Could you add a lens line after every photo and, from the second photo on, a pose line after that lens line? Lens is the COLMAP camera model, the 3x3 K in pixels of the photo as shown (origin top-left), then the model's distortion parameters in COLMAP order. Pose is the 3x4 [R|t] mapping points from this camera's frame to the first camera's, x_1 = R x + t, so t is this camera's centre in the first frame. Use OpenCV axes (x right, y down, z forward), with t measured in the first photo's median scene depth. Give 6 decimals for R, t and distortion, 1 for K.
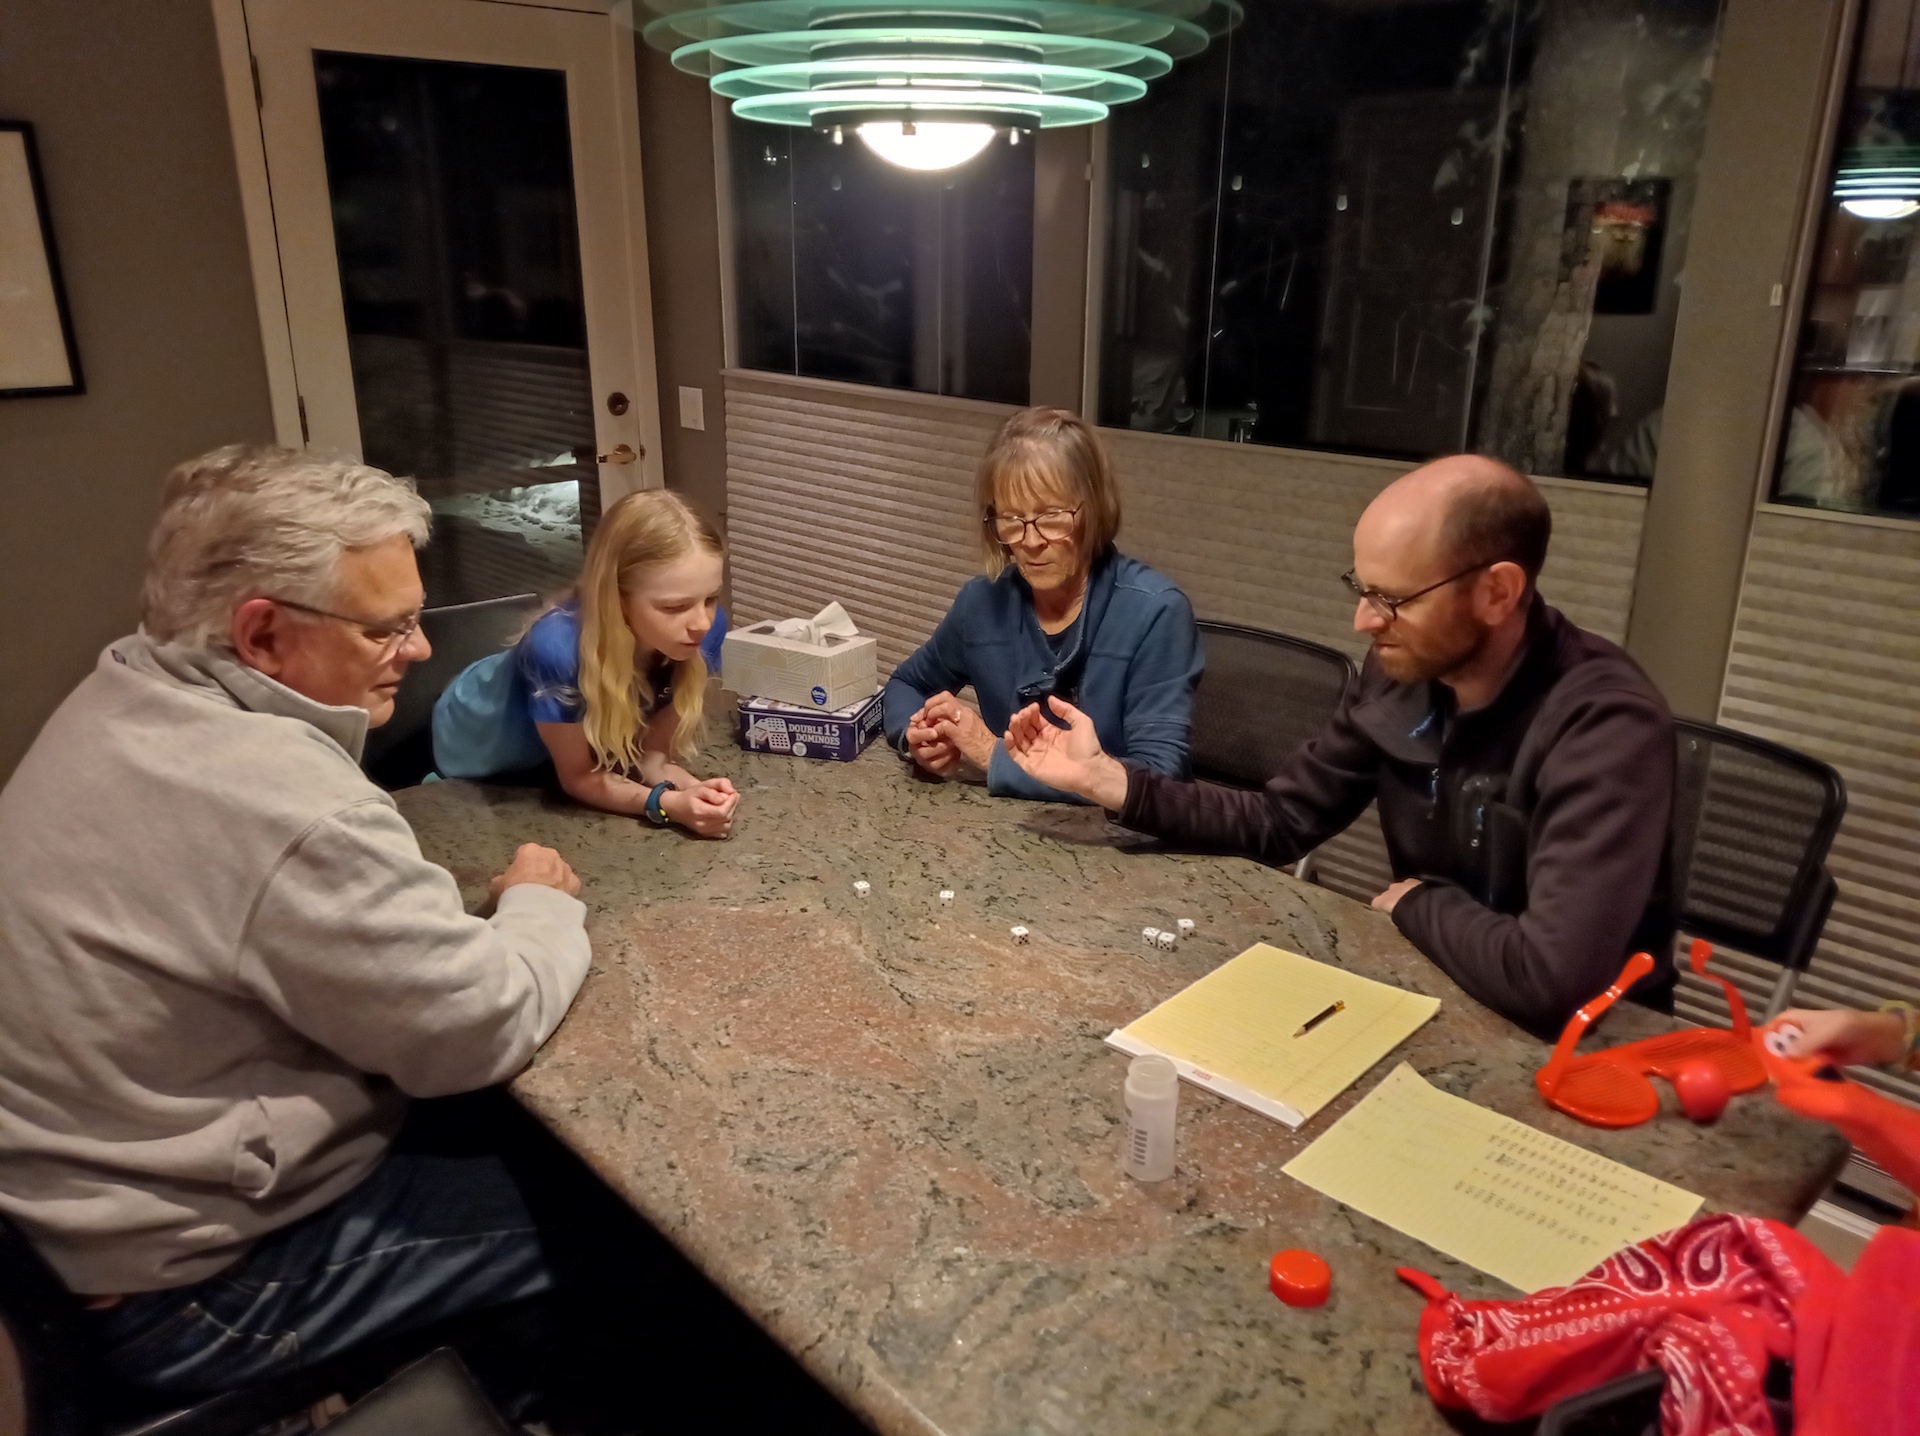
lens RADIAL K [[1444.9, 0, 960.0], [0, 1444.9, 718.0], [0, 0, 1]] dist [0.083524, -0.122834]
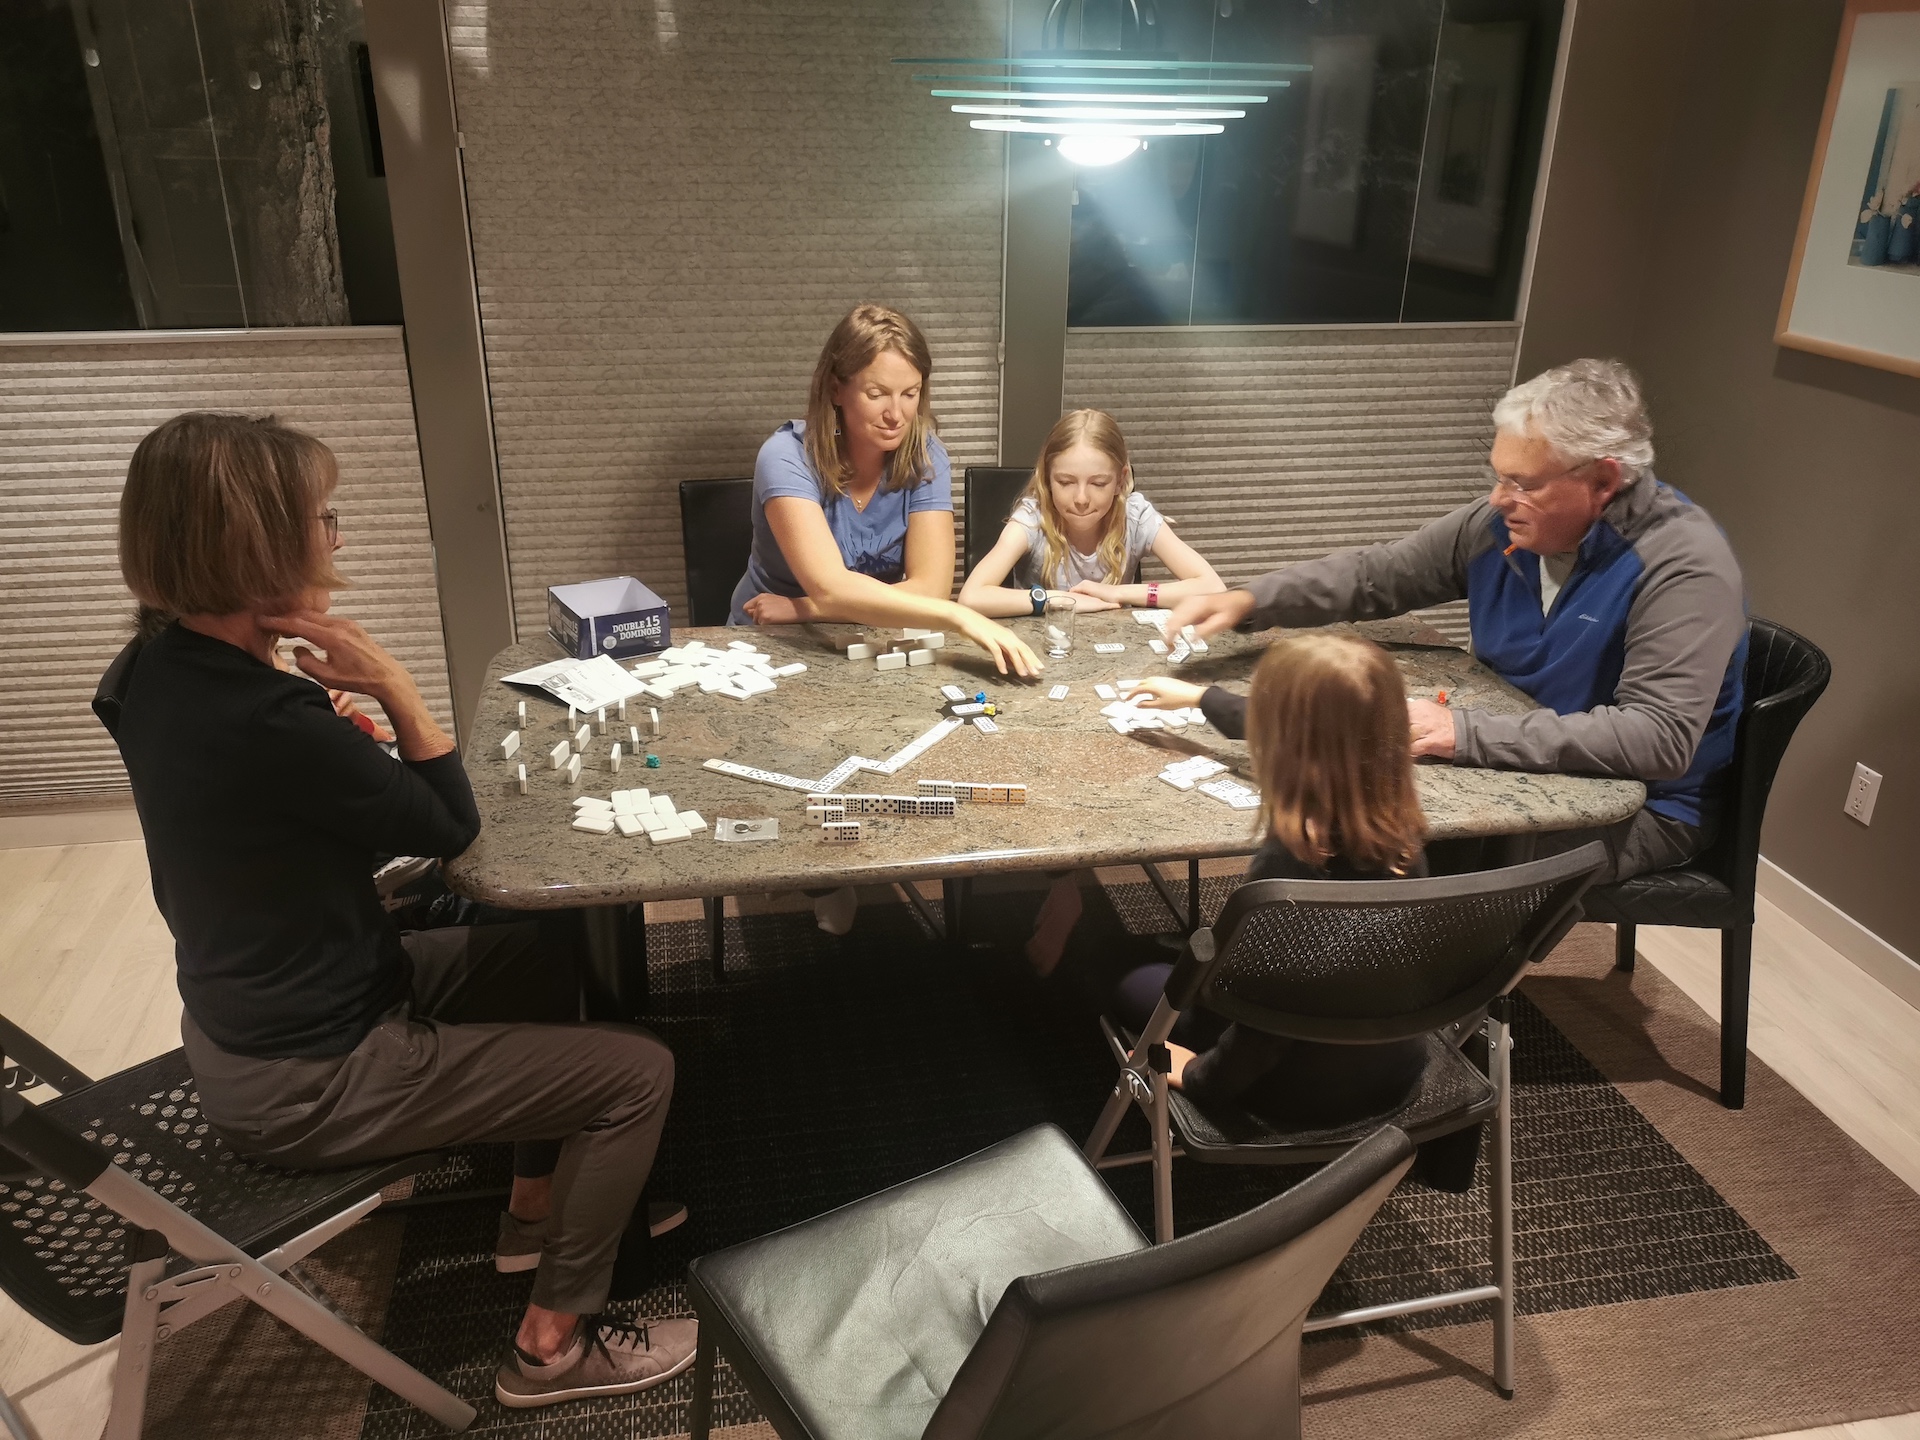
lens RADIAL K [[1535.0, 0, 960.0], [0, 1535.0, 720.0], [0, 0, 1]] dist [0.006951, 0.005685]
pose [[0.487119, -0.340858, 0.804072, -0.892535], [0.258357, 0.935724, 0.240150, -0.164391], [-0.834246, 0.090756, 0.543872, 0.229337]]
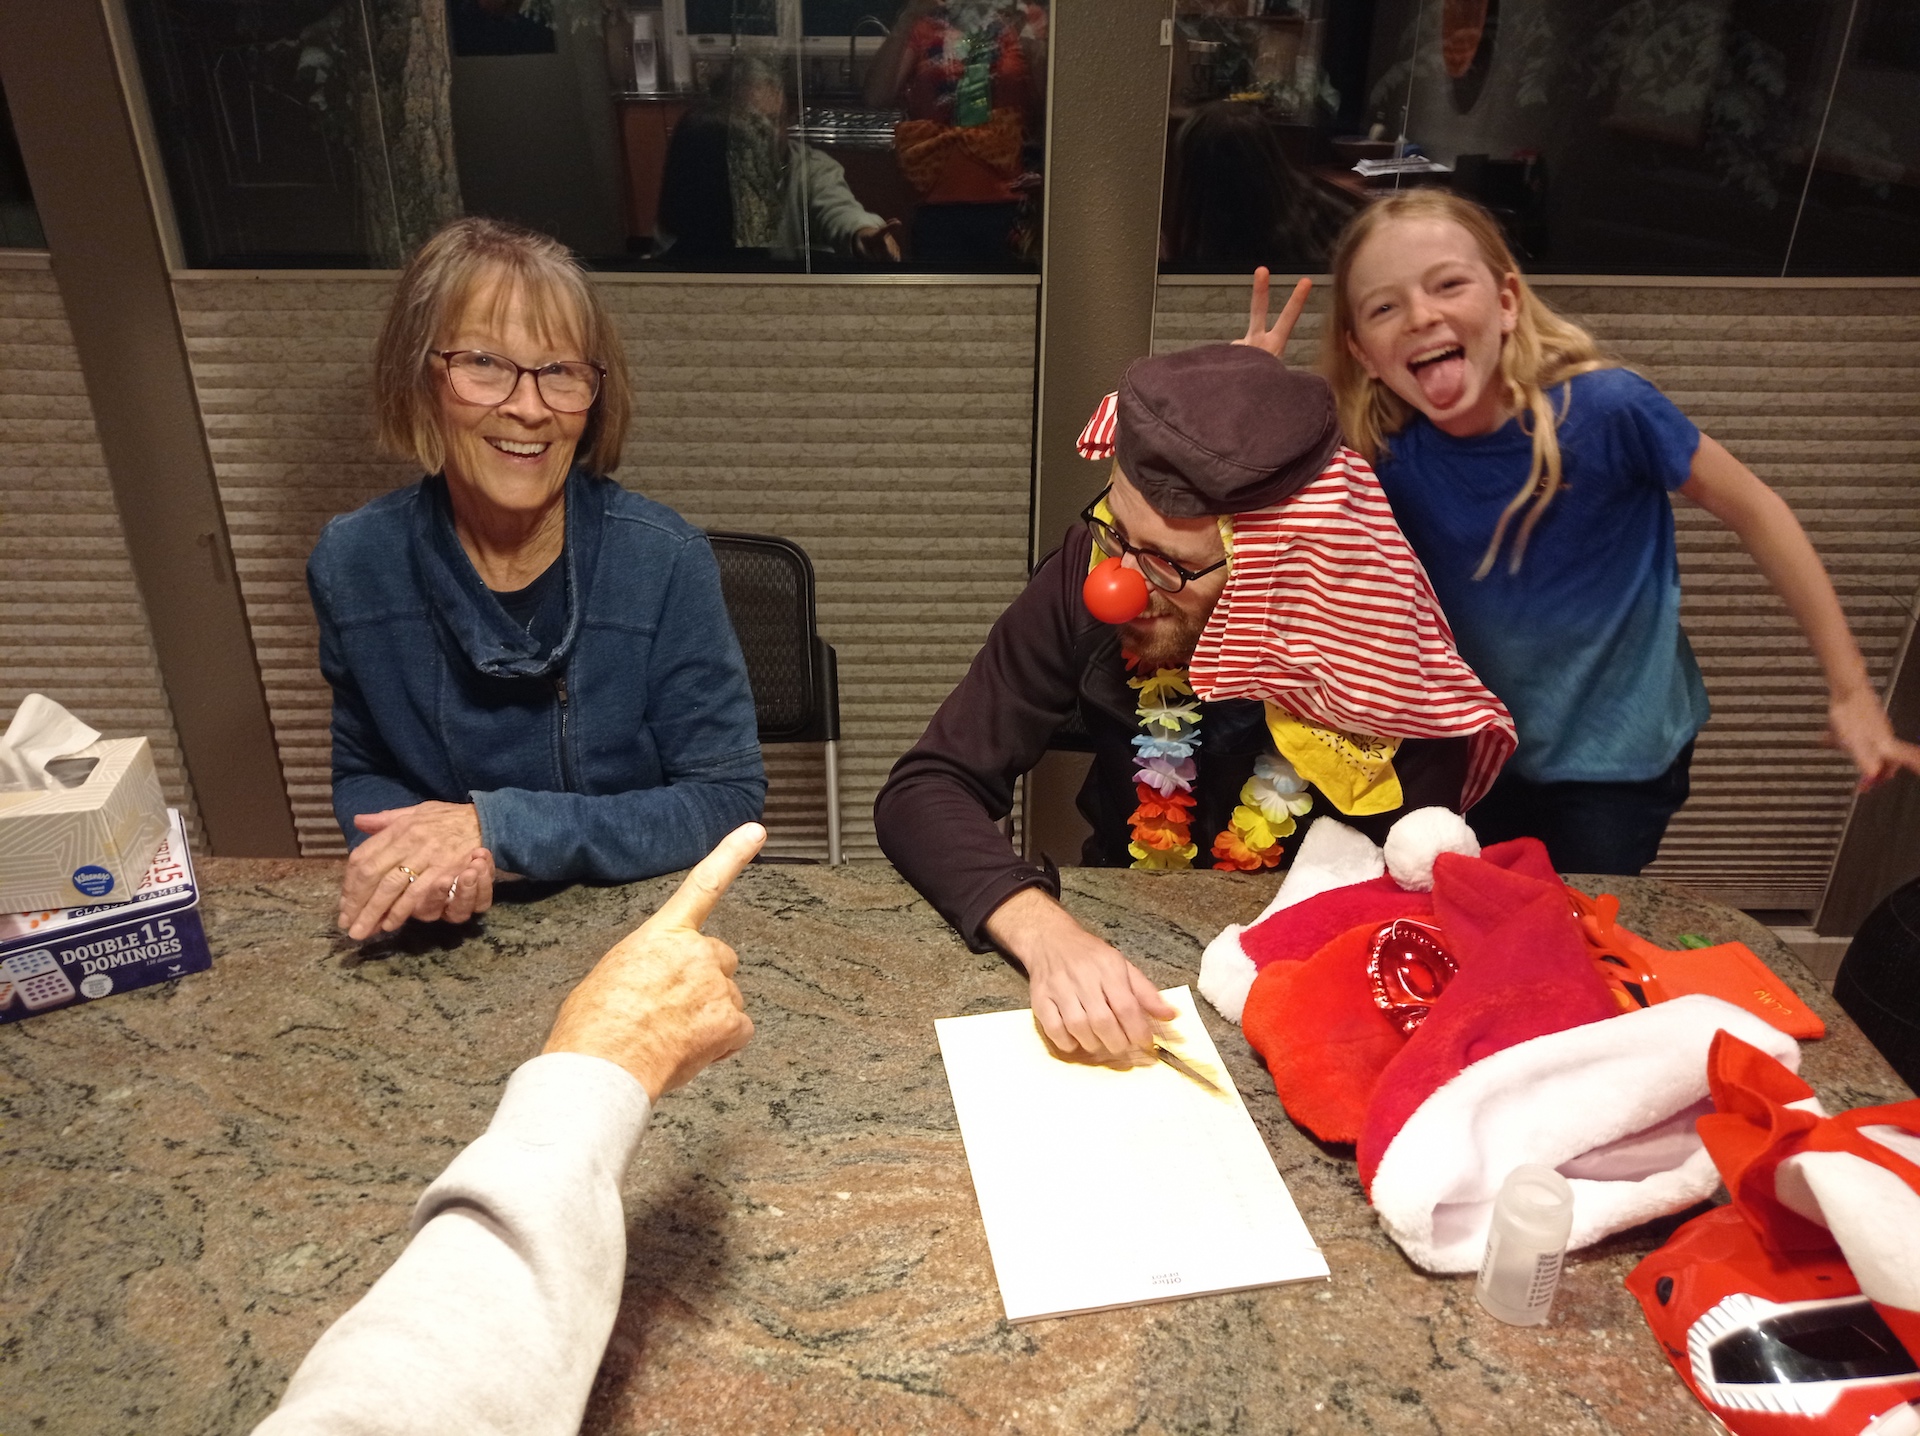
lens RADIAL K [[1444.9, 0, 960.0], [0, 1444.9, 718.0], [0, 0, 1]] dist [0.083524, -0.122834]
pose [[0.679324, -0.339389, 0.650641, -0.212278], [0.230719, 0.940444, 0.249667, -0.132351], [-0.696626, -0.019489, 0.717170, 0.395305]]
